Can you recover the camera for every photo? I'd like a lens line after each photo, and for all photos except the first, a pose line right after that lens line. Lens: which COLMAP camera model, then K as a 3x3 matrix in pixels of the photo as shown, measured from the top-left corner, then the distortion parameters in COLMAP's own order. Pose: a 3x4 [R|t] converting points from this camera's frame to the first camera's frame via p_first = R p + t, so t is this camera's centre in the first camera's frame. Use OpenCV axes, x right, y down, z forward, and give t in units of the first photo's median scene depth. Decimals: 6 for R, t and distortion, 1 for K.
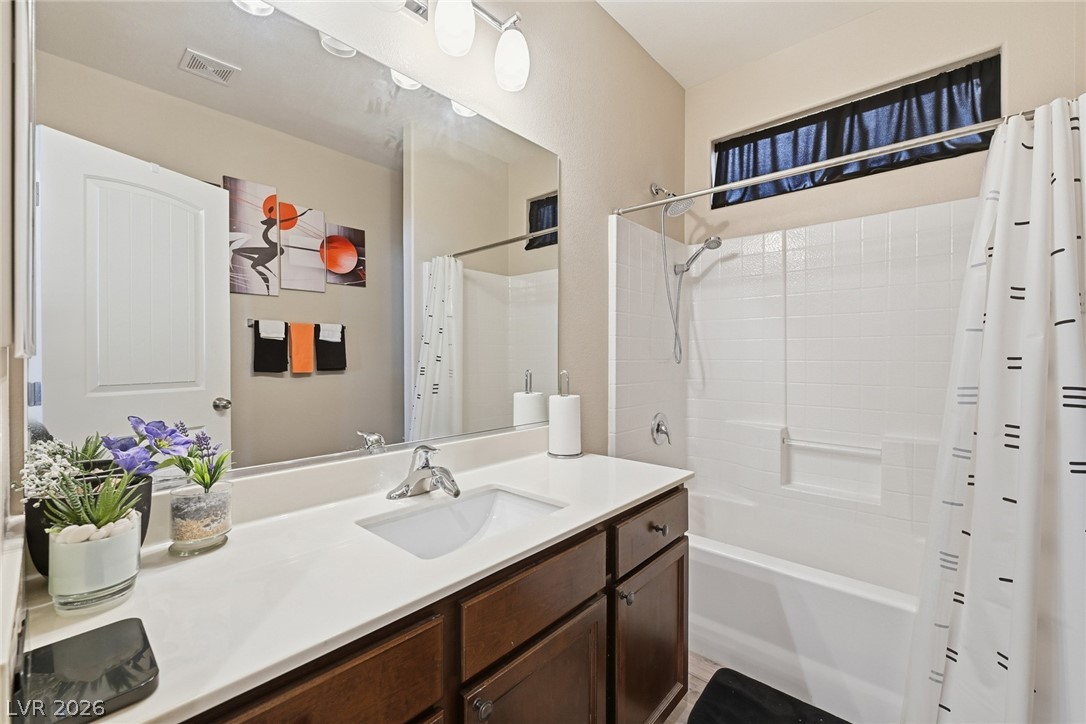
lens RADIAL K [[449.5, 0, 542.6], [0, 449.5, 358.3], [0, 0, 1]] dist [0.000191, 0.000218]
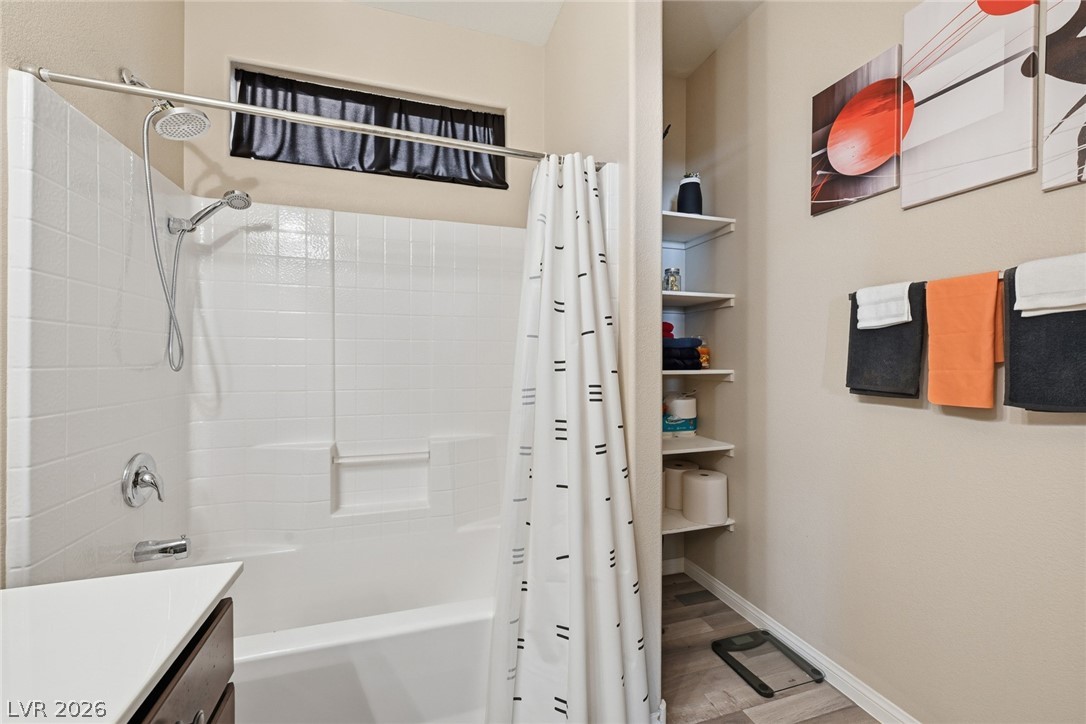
lens RADIAL K [[438.4, 0, 547.3], [0, 438.4, 359.2], [0, 0, 1]] dist [-0.002749, 0.000490]
pose [[0.504827, 0.001741, 0.863219, 0.030525], [0.002246, 0.999992, -0.003330, -0.001909], [-0.863218, 0.003620, 0.504819, 0.236431]]
